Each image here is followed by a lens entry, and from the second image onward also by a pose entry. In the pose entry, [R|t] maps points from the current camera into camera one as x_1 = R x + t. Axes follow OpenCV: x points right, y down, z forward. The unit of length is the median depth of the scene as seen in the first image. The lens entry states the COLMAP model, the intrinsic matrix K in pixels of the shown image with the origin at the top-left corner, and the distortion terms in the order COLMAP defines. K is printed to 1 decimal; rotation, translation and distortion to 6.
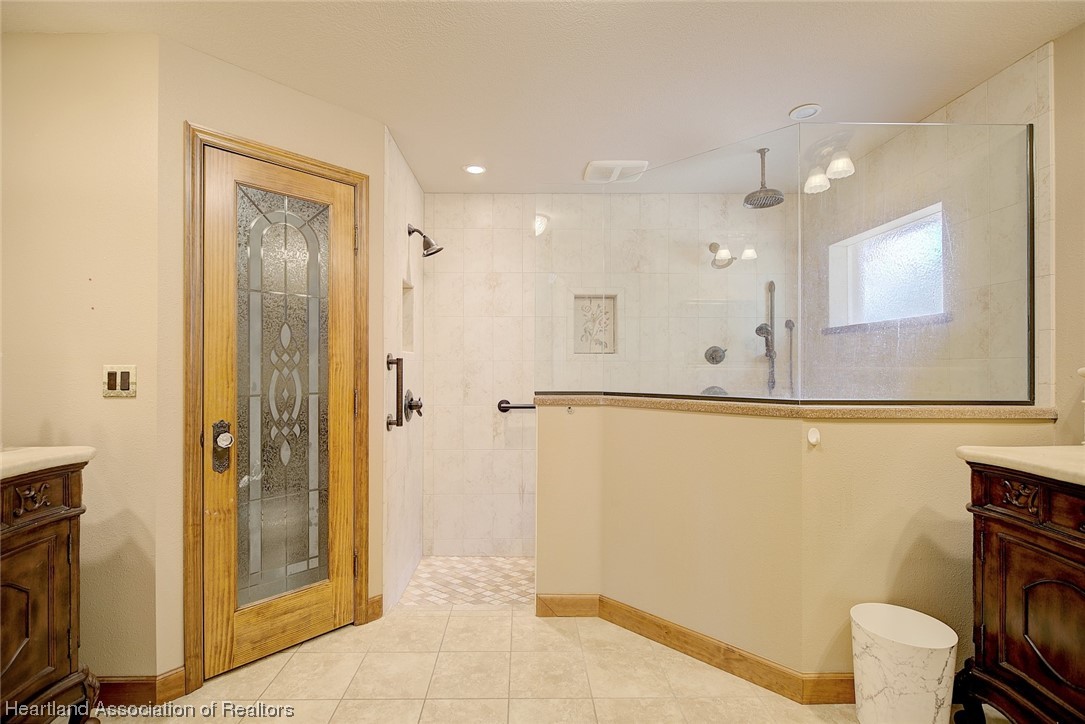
lens RADIAL K [[493.8, 0, 525.0], [0, 493.8, 365.9], [0, 0, 1]] dist [-0.004903, 0.000551]
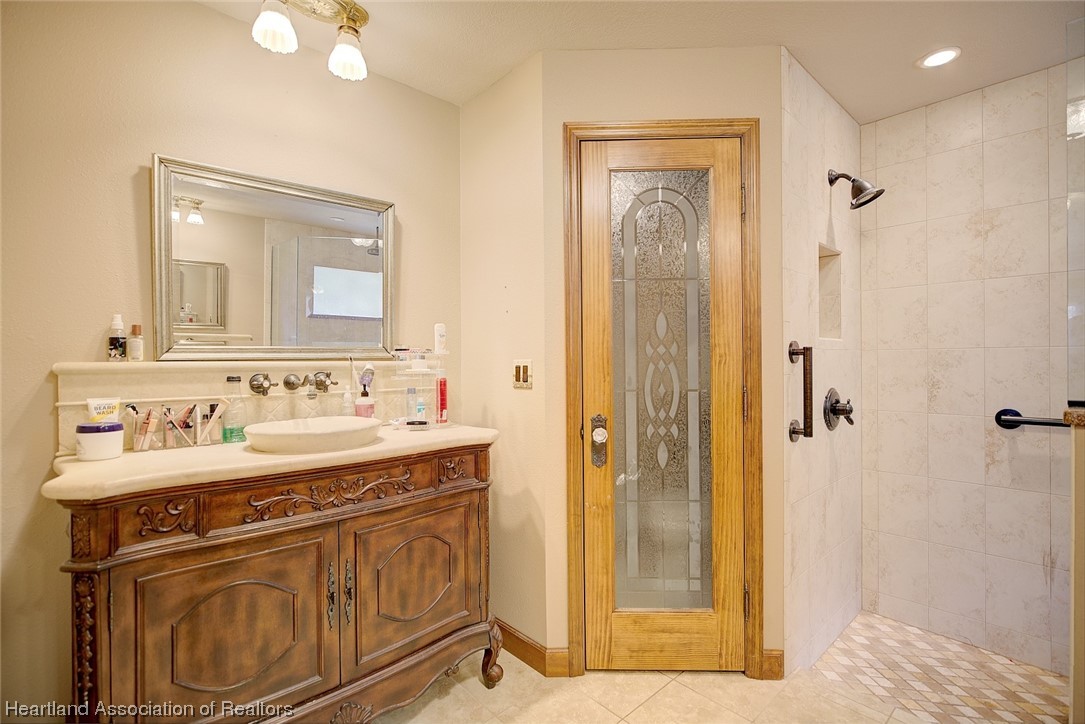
lens RADIAL K [[493.8, 0, 540.4], [0, 493.8, 362.7], [0, 0, 1]] dist [-0.004903, 0.000551]
pose [[0.670531, -0.004977, -0.741865, 0.034611], [0.010937, 0.999935, 0.003177, 0.001745], [0.741801, -0.010244, 0.670542, 0.208817]]
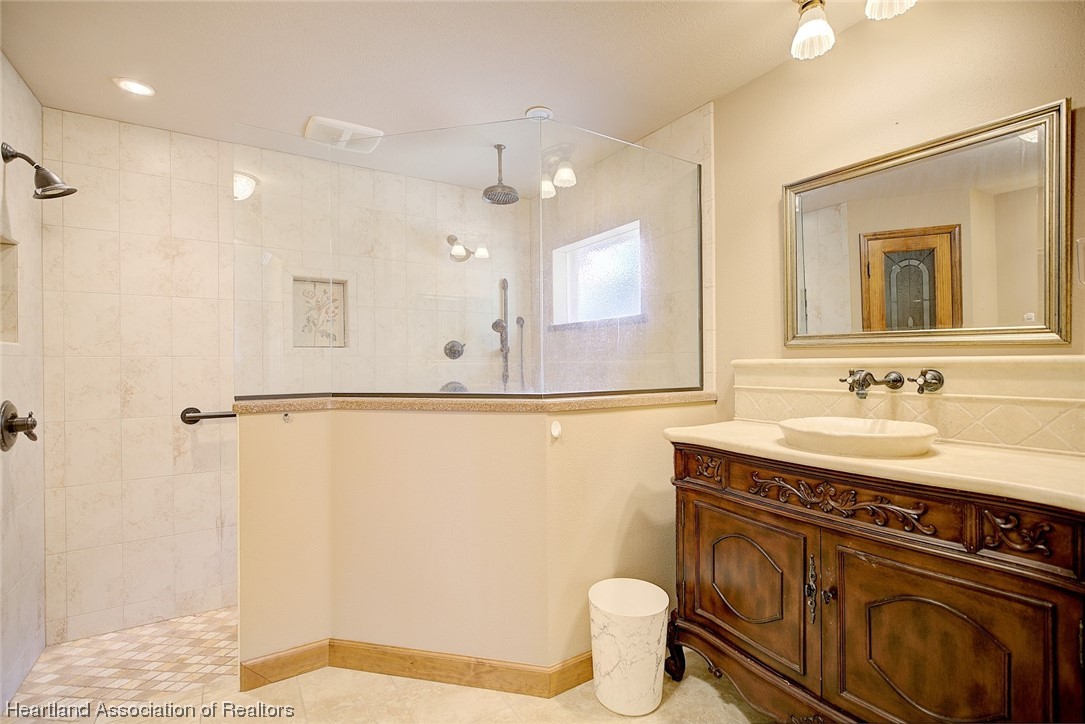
lens RADIAL K [[493.8, 0, 545.5], [0, 493.8, 362.9], [0, 0, 1]] dist [-0.004903, 0.000551]
pose [[0.843740, -0.009477, 0.536668, 0.017775], [0.007657, 0.999955, 0.005621, 0.000321], [-0.536697, -0.000633, 0.843775, 0.109565]]
